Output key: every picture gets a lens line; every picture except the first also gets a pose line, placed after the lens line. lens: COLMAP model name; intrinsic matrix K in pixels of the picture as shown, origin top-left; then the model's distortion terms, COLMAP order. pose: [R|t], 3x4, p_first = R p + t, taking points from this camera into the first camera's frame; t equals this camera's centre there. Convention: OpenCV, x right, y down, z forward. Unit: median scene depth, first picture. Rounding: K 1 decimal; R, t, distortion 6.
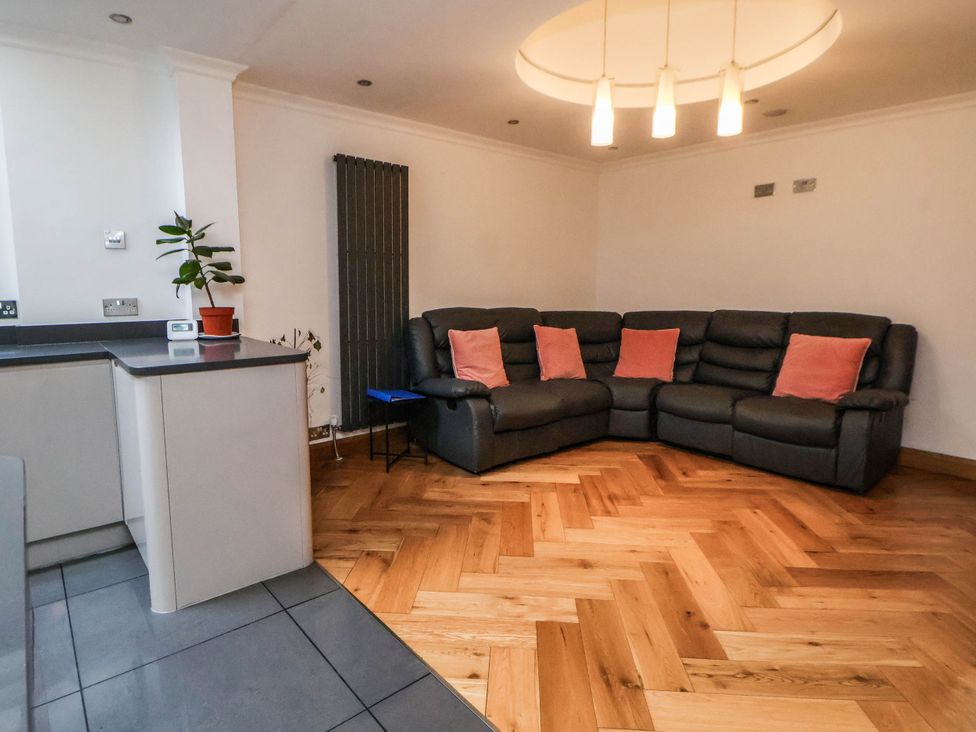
lens RADIAL K [[519.5, 0, 486.6], [0, 519.5, 364.8], [0, 0, 1]] dist [-0.017860, -0.000096]
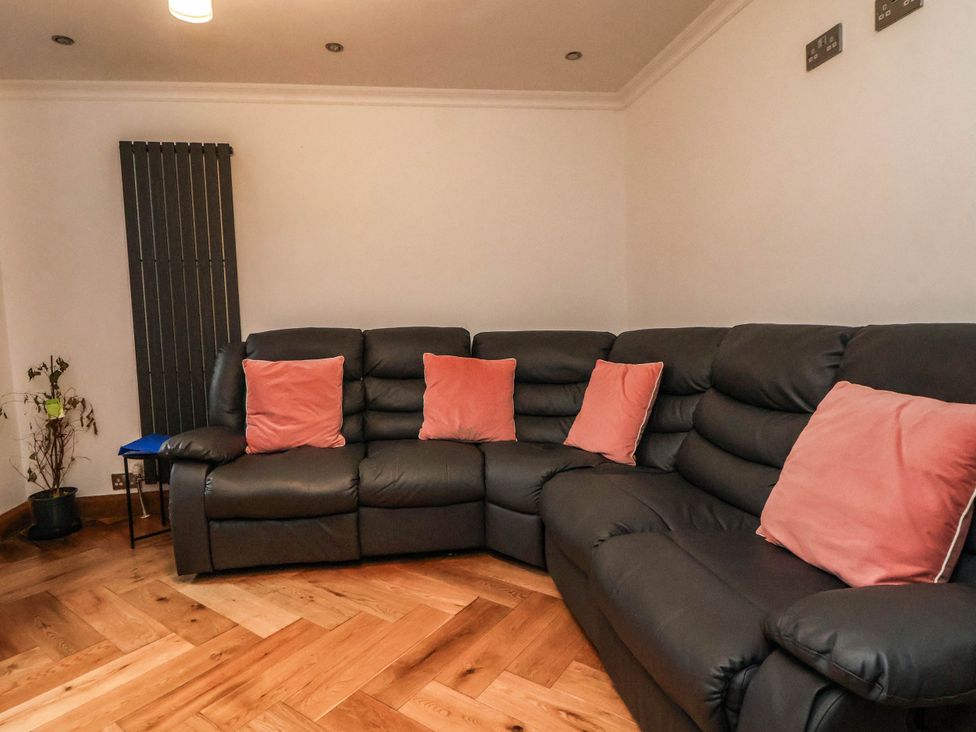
lens RADIAL K [[538.9, 0, 487.1], [0, 538.9, 370.2], [0, 0, 1]] dist [-0.003384, -0.006437]
pose [[0.859544, 0.024037, -0.510496, 0.569852], [-0.044064, 0.998659, -0.027169, -0.045373], [0.509158, 0.045847, 0.859451, 0.515740]]
